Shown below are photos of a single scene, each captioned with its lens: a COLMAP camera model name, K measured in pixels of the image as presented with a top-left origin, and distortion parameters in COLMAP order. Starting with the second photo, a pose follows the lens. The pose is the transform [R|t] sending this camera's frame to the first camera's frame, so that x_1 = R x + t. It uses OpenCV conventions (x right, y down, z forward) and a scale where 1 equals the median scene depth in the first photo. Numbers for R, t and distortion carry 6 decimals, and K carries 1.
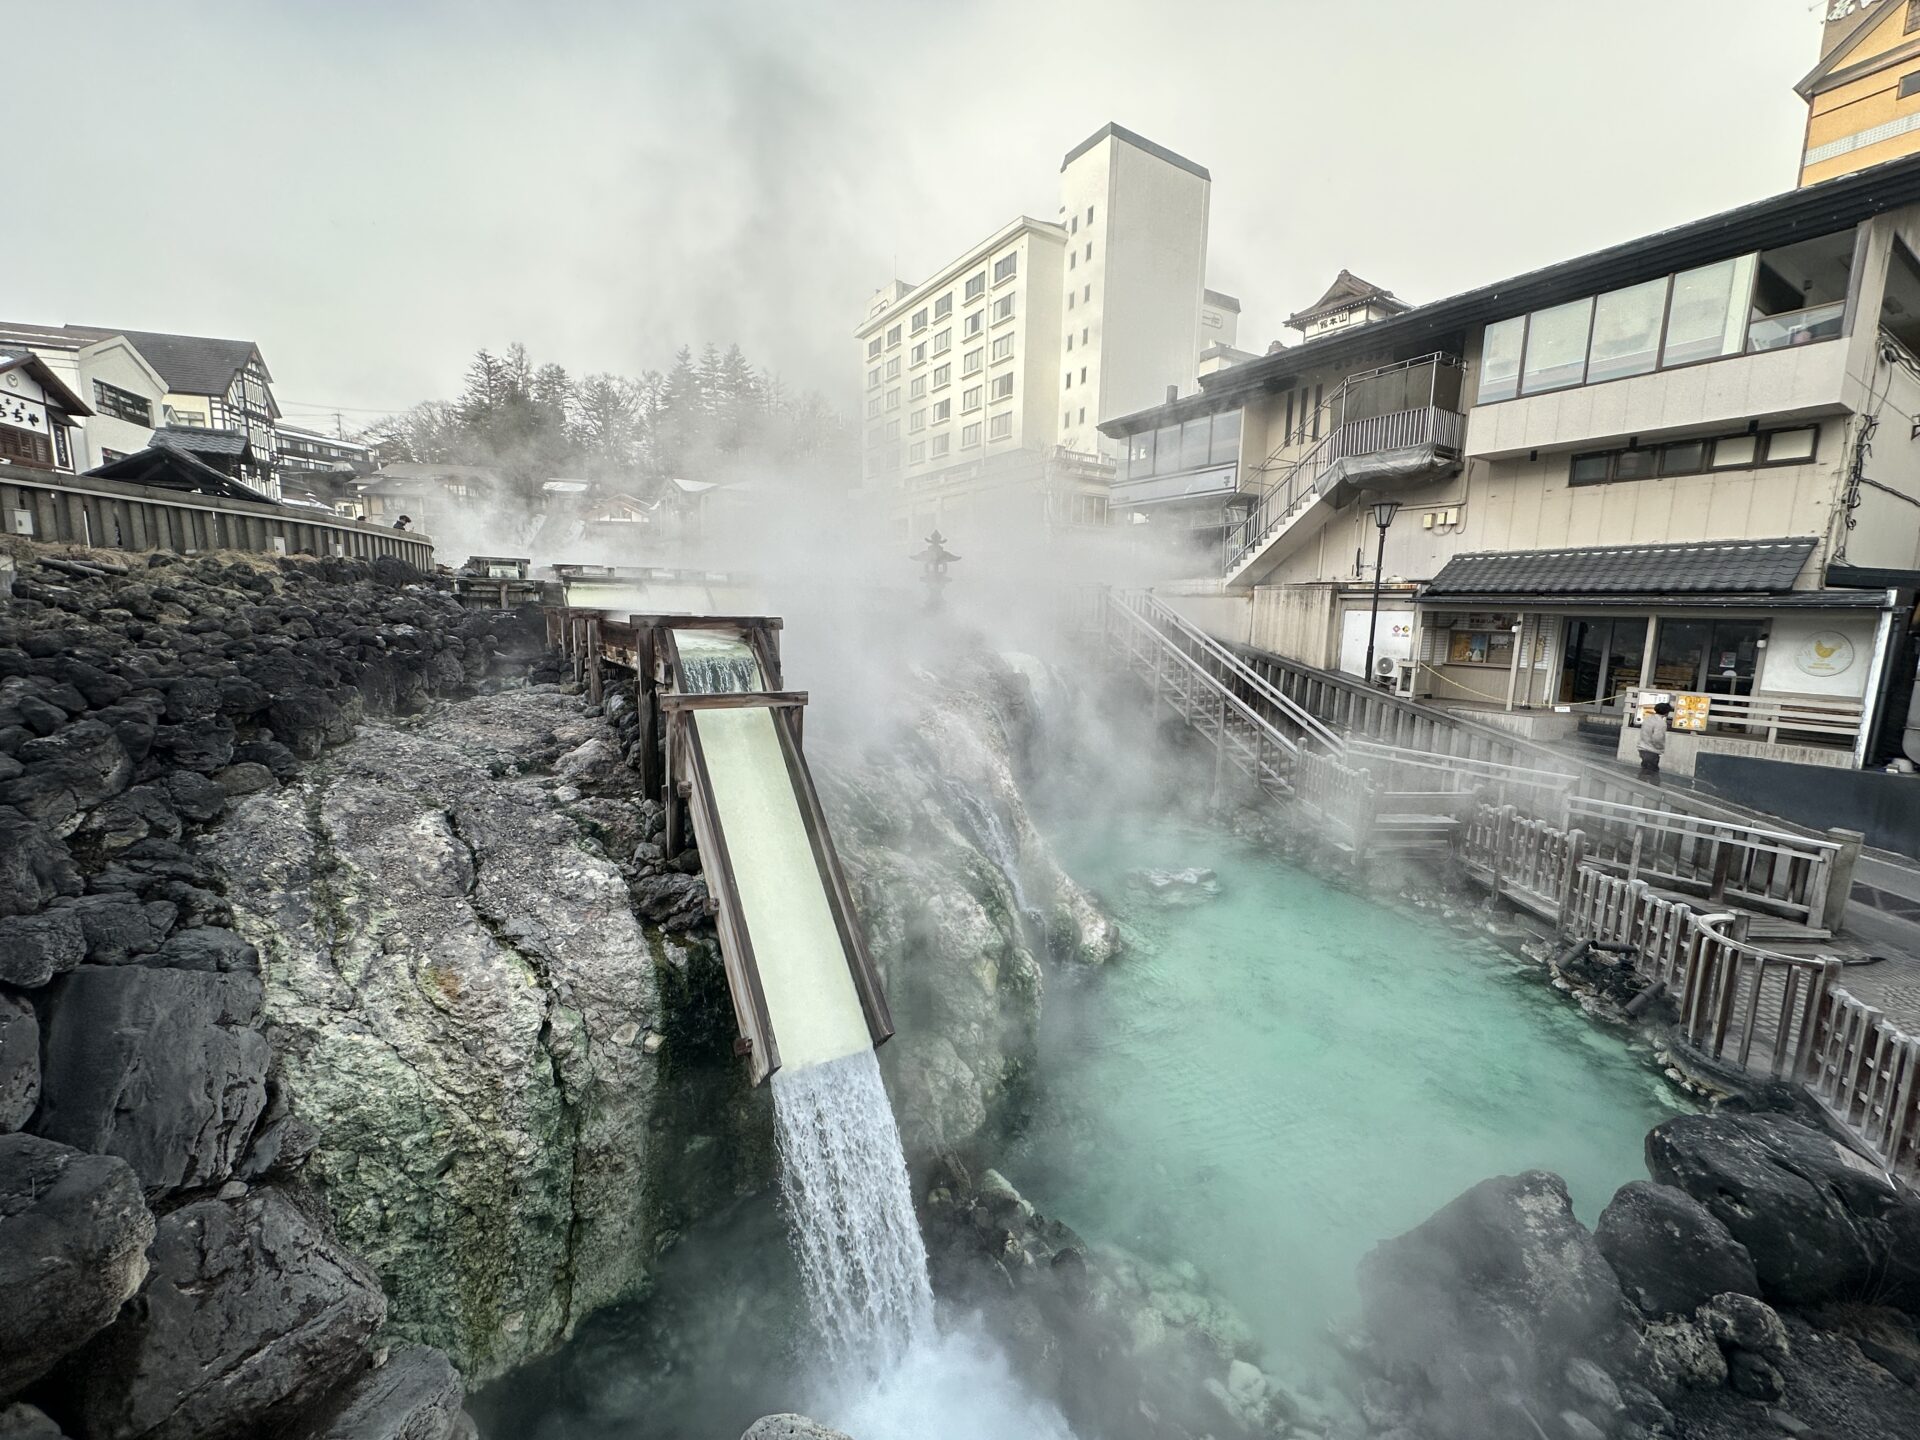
lens RADIAL K [[769.6, 0, 962.7], [0, 769.6, 717.4], [0, 0, 1]] dist [-0.002787, 0.000542]
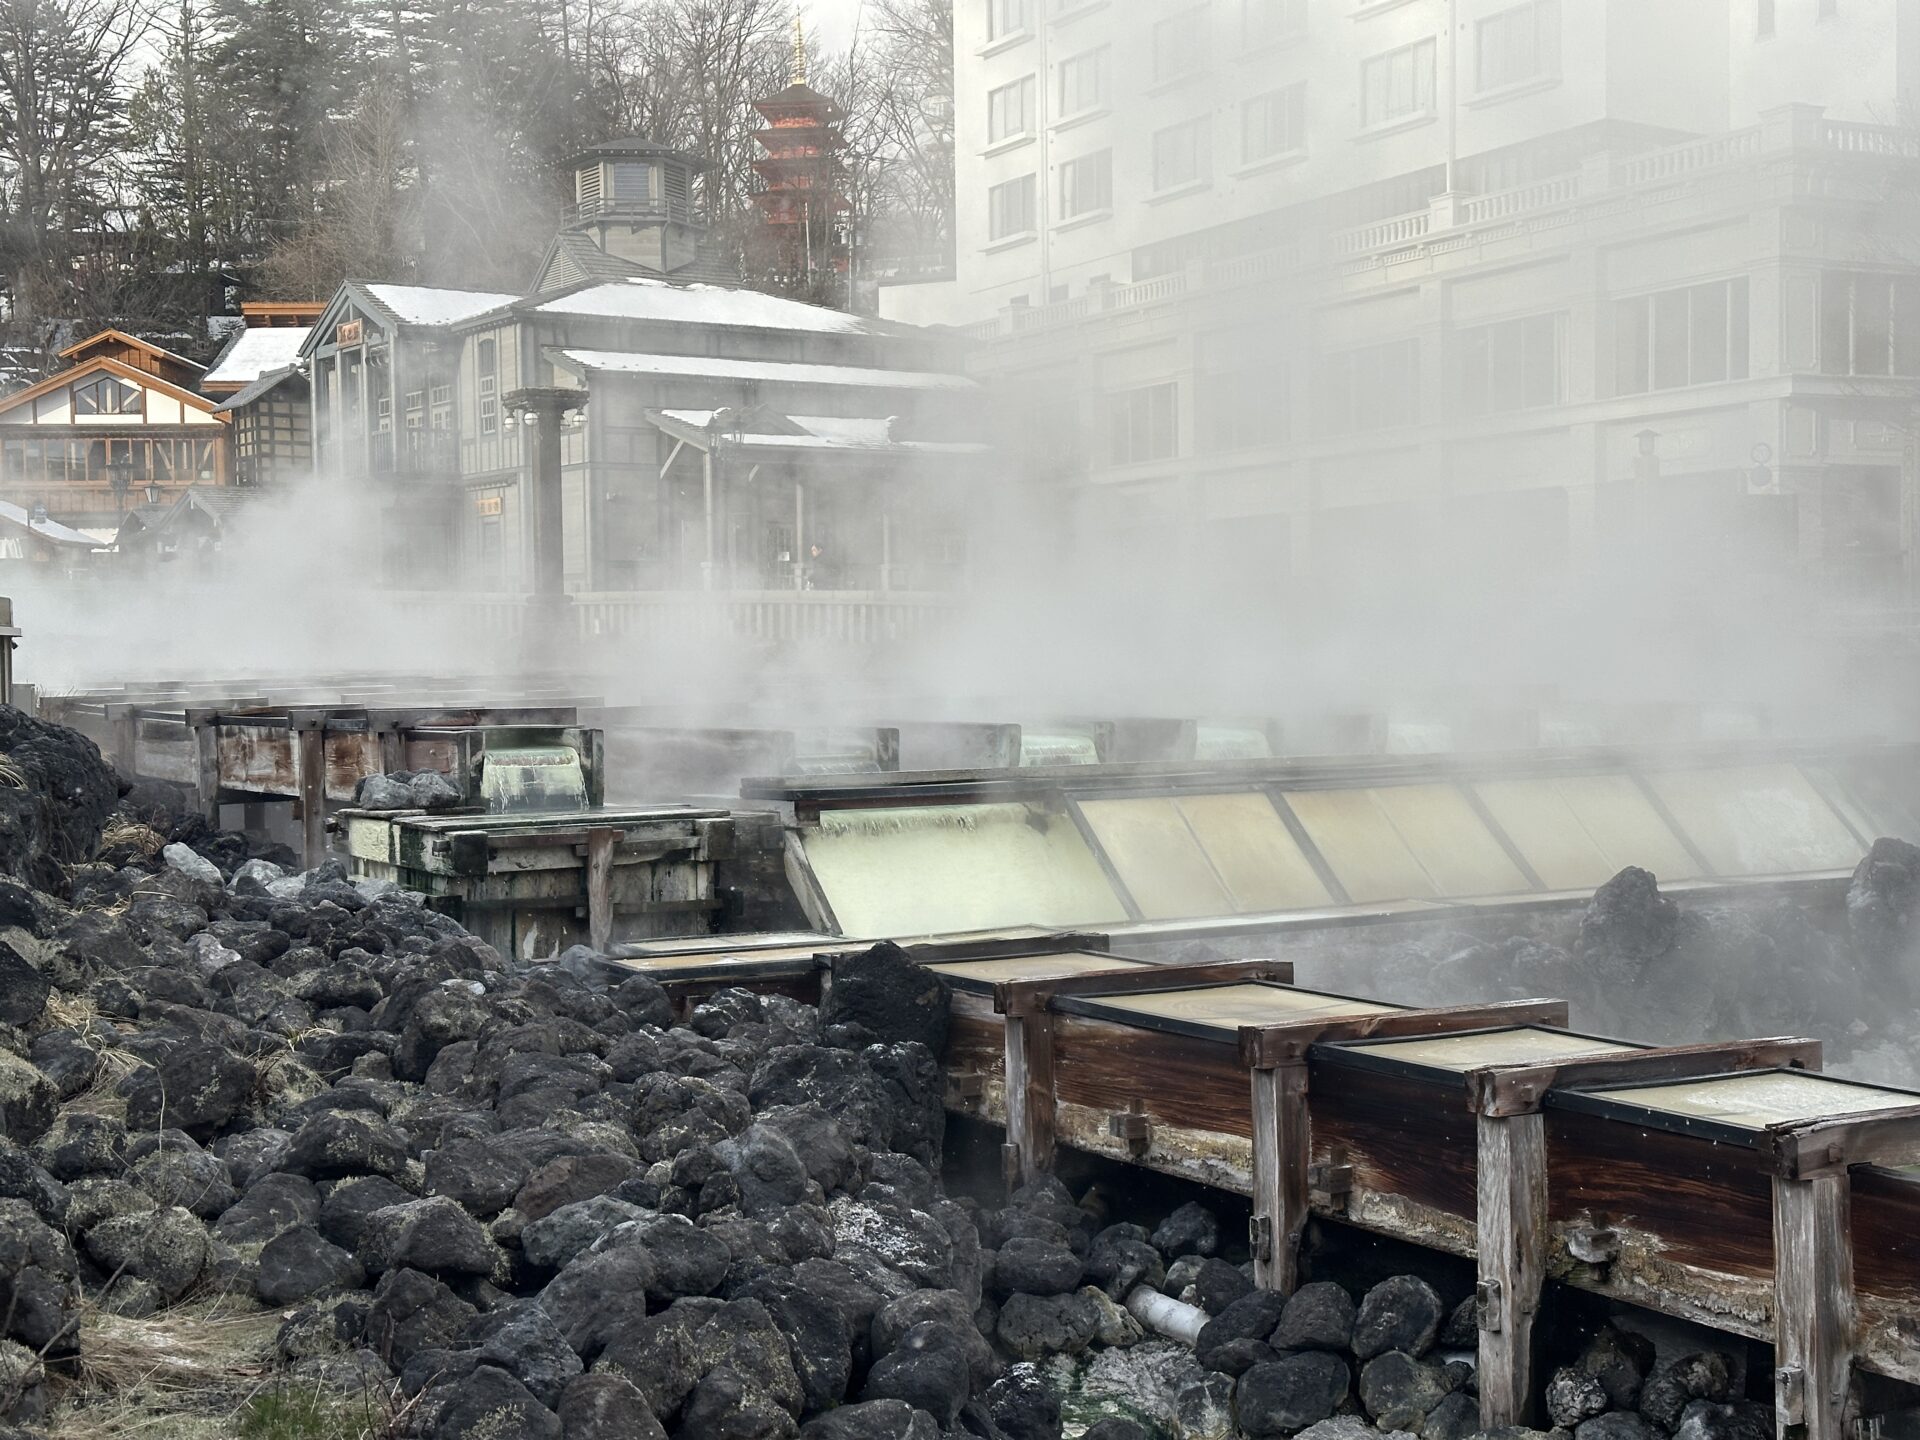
lens RADIAL K [[2660.7, 0, 959.1], [0, 2660.7, 718.3], [0, 0, 1]] dist [0.133446, 0.000000]
pose [[0.996670, -0.033255, -0.074447, -0.088936], [0.024142, 0.992465, -0.120123, -0.022697], [0.077881, 0.117926, 0.989964, 0.037880]]
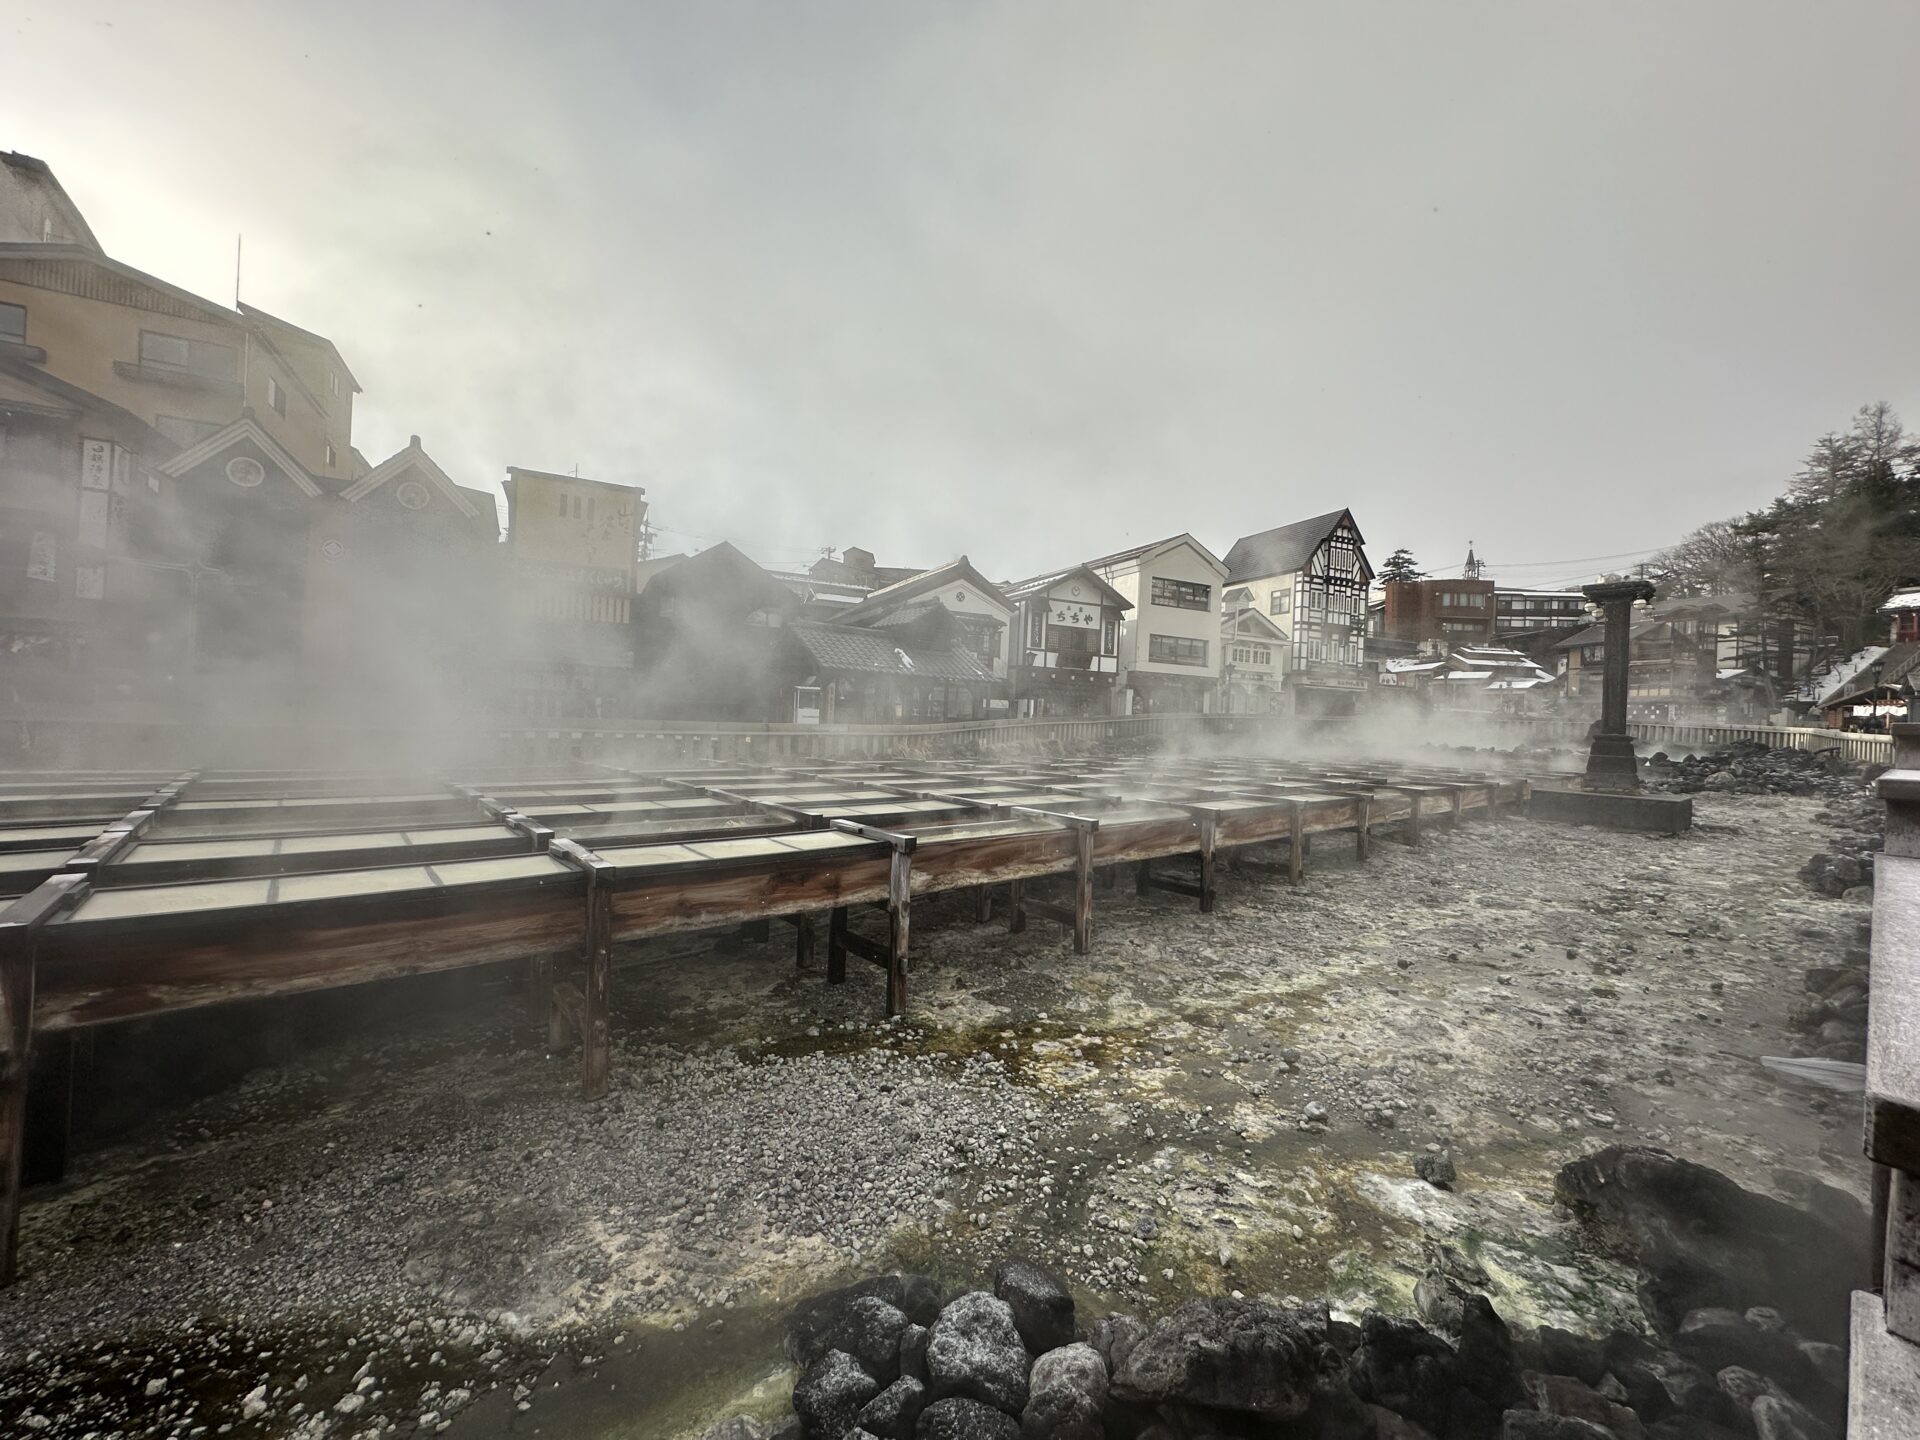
lens RADIAL K [[769.6, 0, 963.4], [0, 769.6, 716.7], [0, 0, 1]] dist [-0.002787, 0.000542]
pose [[0.117498, -0.028104, -0.992675, -0.008223], [-0.176624, 0.983071, -0.048738, -0.080394], [0.977240, 0.181057, 0.110545, 0.403095]]
